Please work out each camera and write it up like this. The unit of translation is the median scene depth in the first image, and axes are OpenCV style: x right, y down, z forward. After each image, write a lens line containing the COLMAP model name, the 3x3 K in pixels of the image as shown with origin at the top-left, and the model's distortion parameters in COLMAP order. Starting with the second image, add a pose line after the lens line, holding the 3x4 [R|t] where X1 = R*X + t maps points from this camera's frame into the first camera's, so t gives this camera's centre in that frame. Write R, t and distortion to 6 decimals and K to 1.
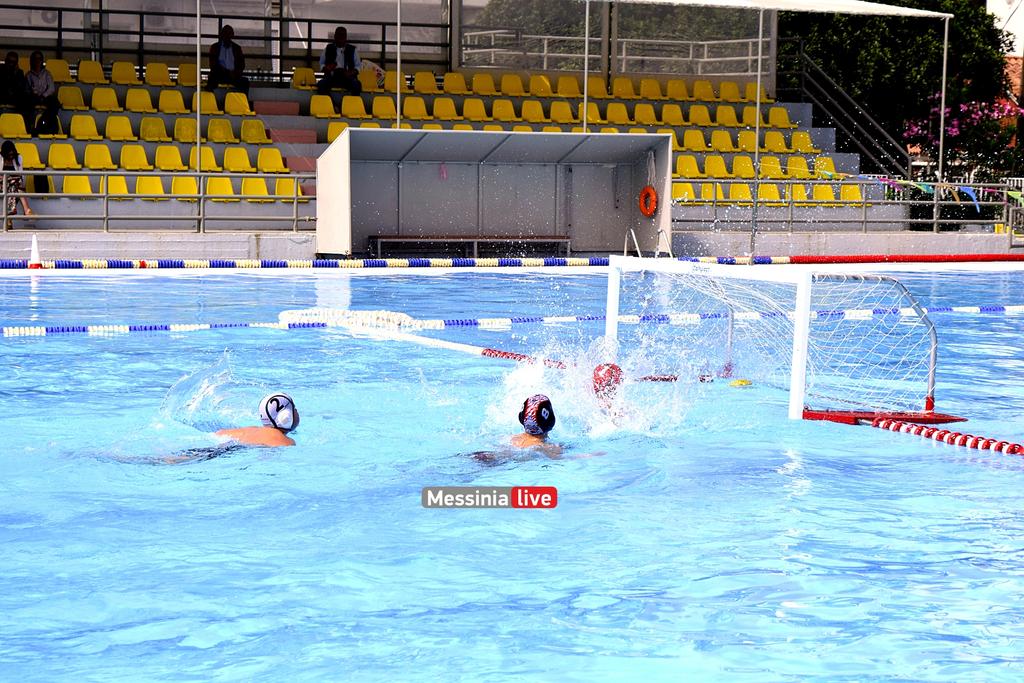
lens RADIAL K [[2406.9, 0, 512.0], [0, 2406.9, 341.5], [0, 0, 1]] dist [0.091102, 0.224478]
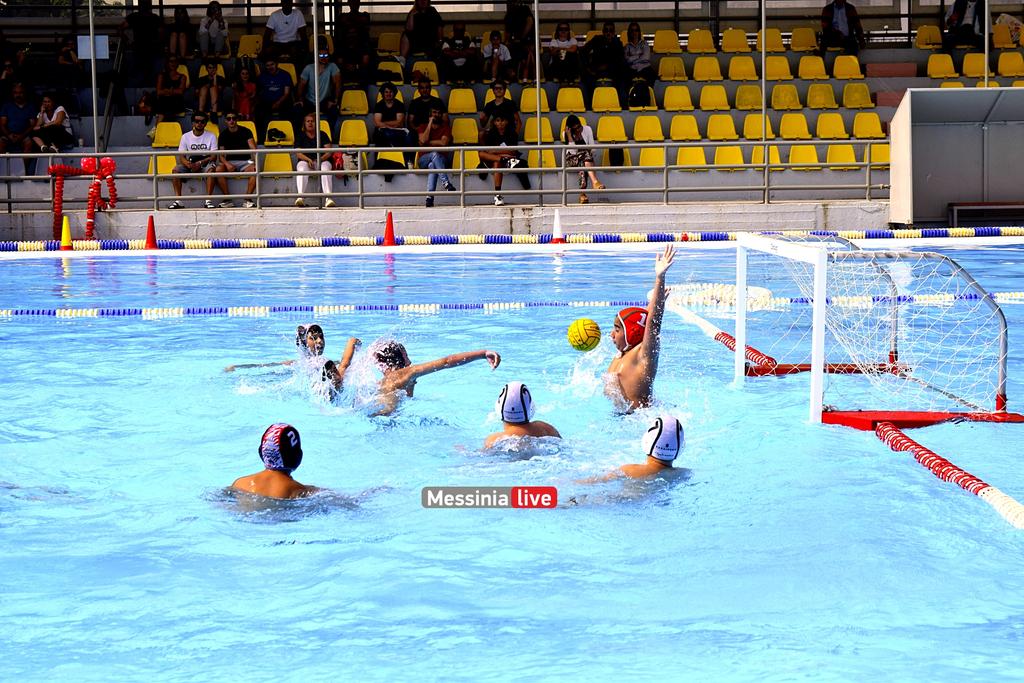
lens RADIAL K [[2406.9, 0, 512.0], [0, 2406.9, 341.5], [0, 0, 1]] dist [0.091102, 0.224478]
pose [[0.917315, 0.007472, -0.398091, 0.159971], [-0.002113, 0.999901, 0.013899, -0.002972], [0.398156, -0.011909, 0.917240, 0.072337]]
